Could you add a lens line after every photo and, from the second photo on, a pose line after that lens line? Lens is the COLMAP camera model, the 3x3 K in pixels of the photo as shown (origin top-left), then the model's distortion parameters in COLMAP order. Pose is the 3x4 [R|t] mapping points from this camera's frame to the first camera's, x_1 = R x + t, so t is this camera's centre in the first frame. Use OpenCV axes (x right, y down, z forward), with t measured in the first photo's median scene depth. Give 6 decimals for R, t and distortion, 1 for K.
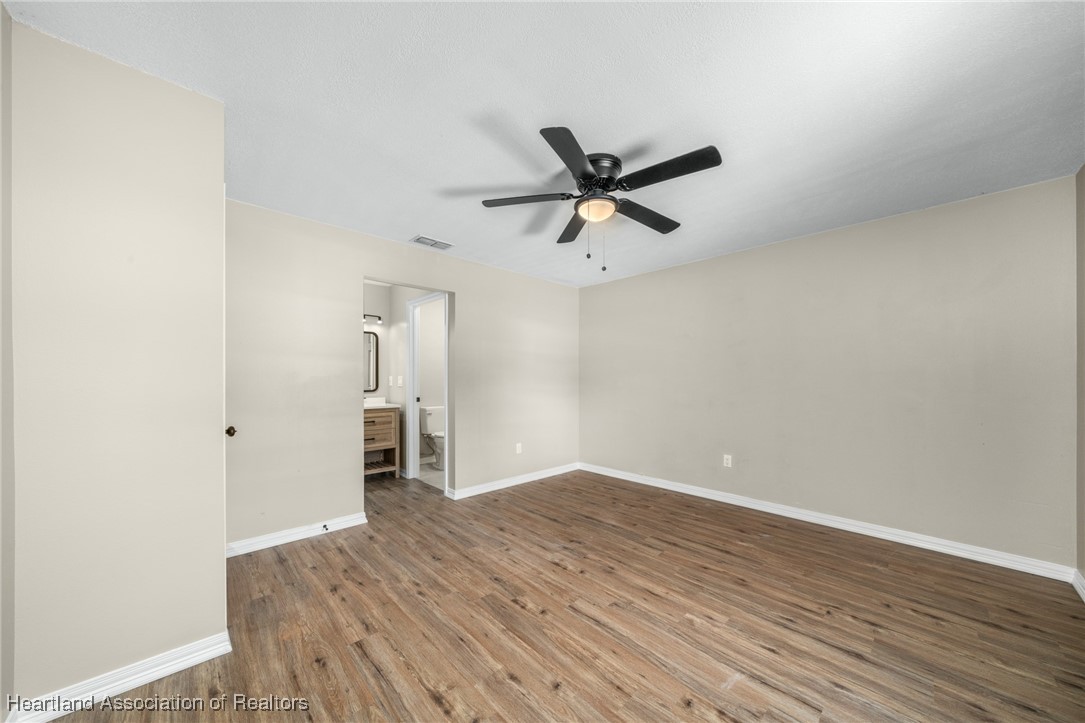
lens RADIAL K [[374.1, 0, 542.6], [0, 374.1, 371.8], [0, 0, 1]] dist [-0.007038, 0.000231]
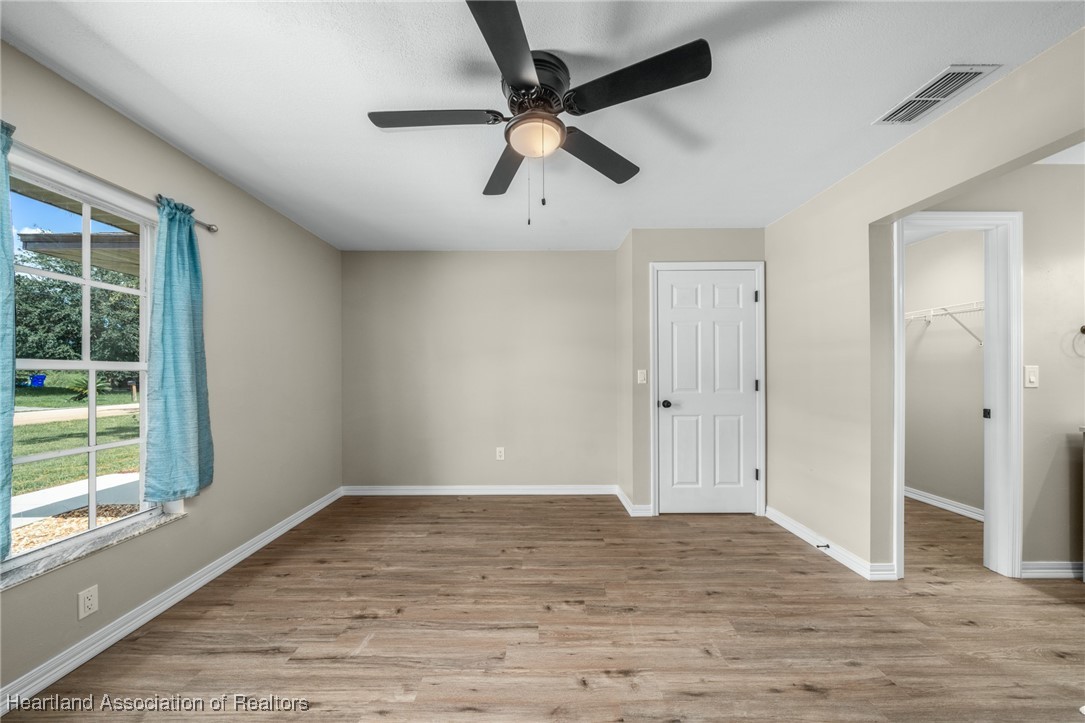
lens RADIAL K [[374.1, 0, 527.2], [0, 374.1, 370.1], [0, 0, 1]] dist [-0.007038, 0.000231]
pose [[-0.710144, -0.004145, -0.704044, 0.504939], [0.013610, 0.999715, -0.019613, 0.021884], [0.703925, -0.023510, -0.709885, 1.145034]]
